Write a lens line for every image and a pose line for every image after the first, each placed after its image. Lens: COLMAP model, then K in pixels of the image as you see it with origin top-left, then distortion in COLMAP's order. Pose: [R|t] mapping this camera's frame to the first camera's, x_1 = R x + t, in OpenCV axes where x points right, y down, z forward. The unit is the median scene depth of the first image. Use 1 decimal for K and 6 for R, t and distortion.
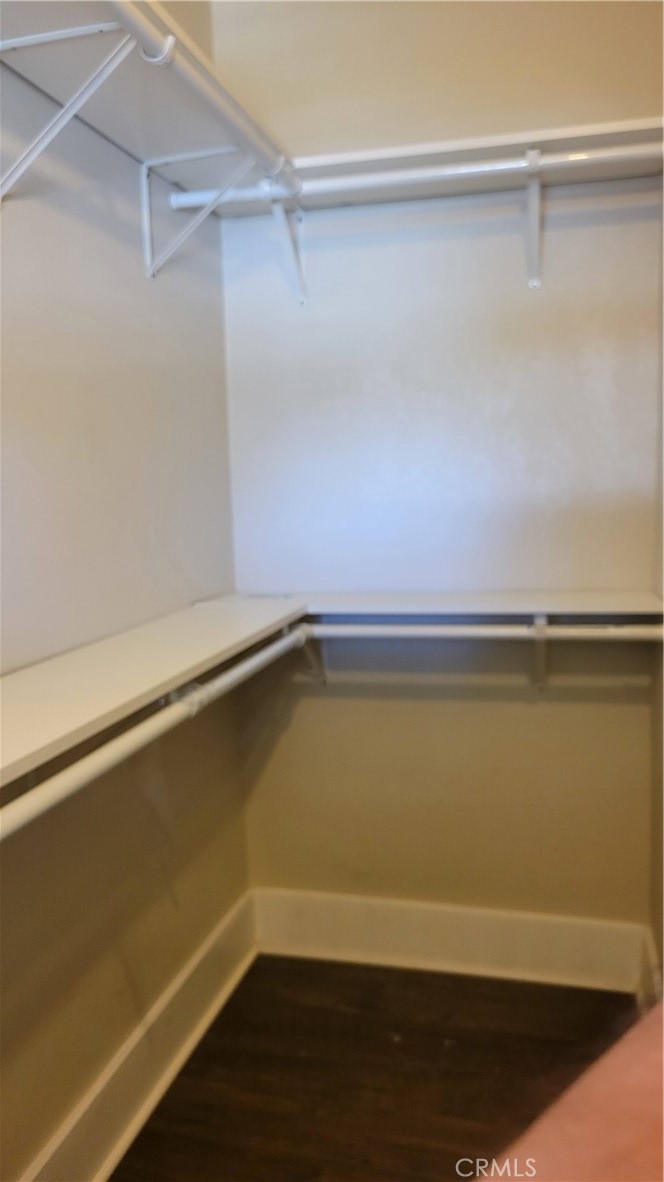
lens RADIAL K [[928.6, 0, 333.6], [0, 928.6, 610.9], [0, 0, 1]] dist [0.030279, 0.000653]
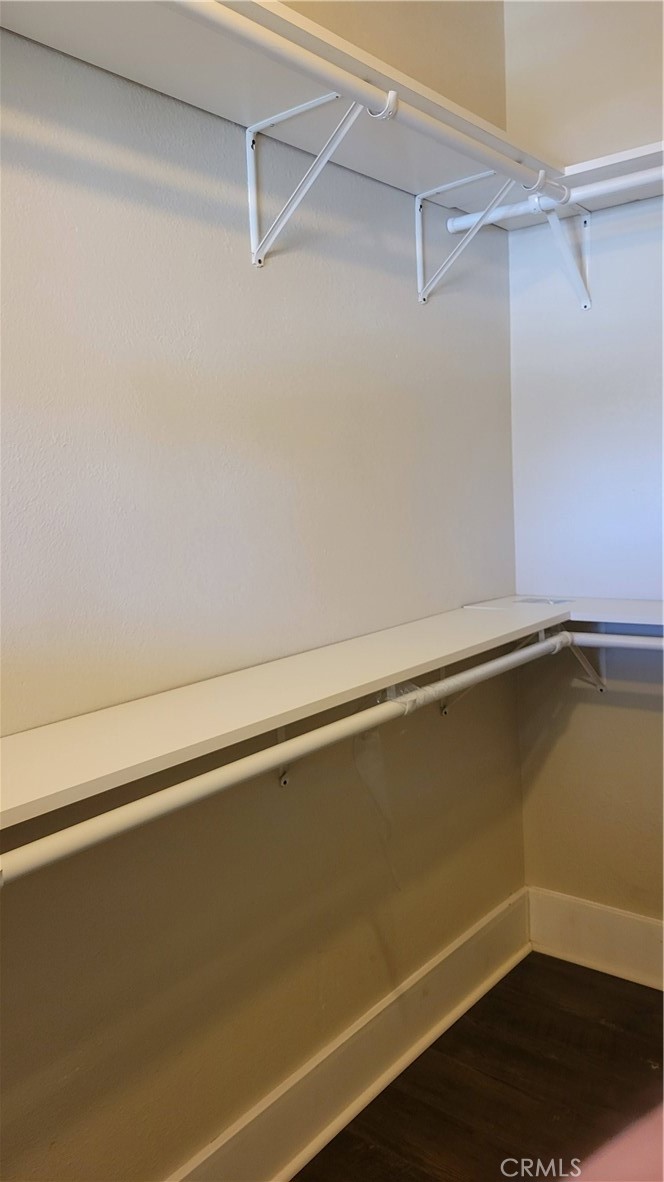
lens RADIAL K [[907.0, 0, 328.5], [0, 907.0, 610.5], [0, 0, 1]] dist [0.046679, -0.003384]
pose [[0.910774, 0.042460, -0.410716, 0.139603], [-0.039179, 0.999097, 0.016406, -0.014000], [0.411042, 0.001149, 0.911616, -0.001738]]
